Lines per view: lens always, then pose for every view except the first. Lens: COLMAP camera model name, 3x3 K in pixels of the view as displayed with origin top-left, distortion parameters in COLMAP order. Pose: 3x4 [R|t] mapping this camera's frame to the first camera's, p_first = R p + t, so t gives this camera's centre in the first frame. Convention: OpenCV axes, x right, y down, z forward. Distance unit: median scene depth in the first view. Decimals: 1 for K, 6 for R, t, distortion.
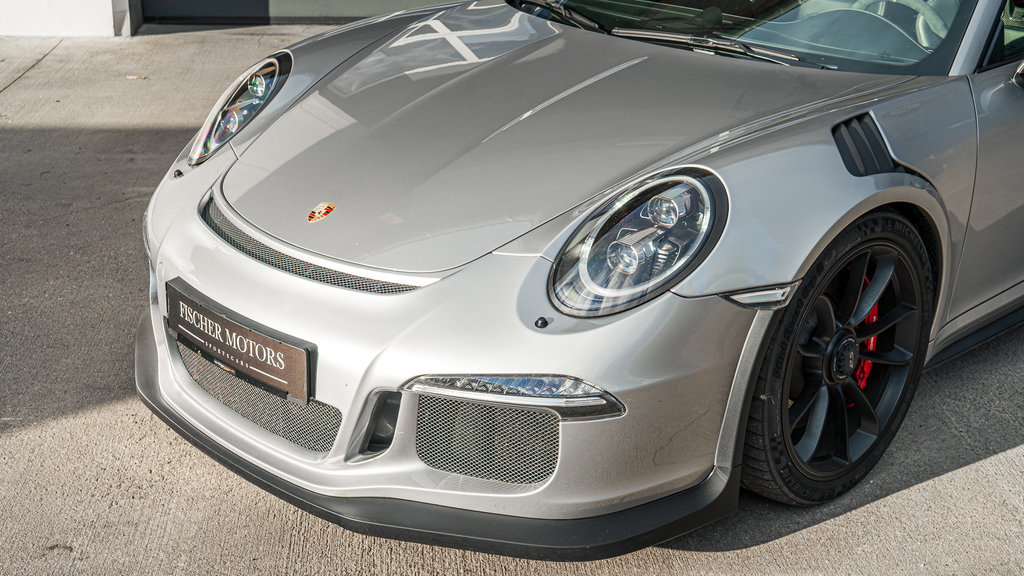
lens RADIAL K [[1597.7, 0, 512.0], [0, 1597.7, 288.0], [0, 0, 1]] dist [0.080318, -0.056308]
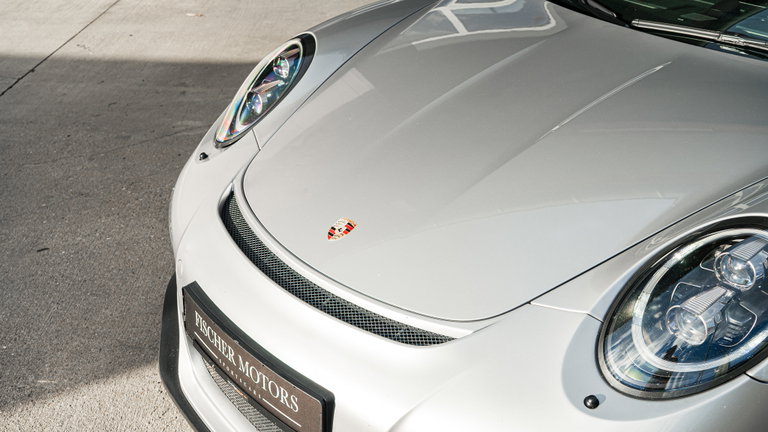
lens RADIAL K [[1001.5, 0, 384.0], [0, 1001.5, 216.0], [0, 0, 1]] dist [0.010771, 0.008915]
pose [[0.997197, 0.038582, -0.064104, -0.048601], [-0.031701, 0.993957, 0.105095, -0.101980], [0.067771, -0.102768, 0.992394, 0.356412]]
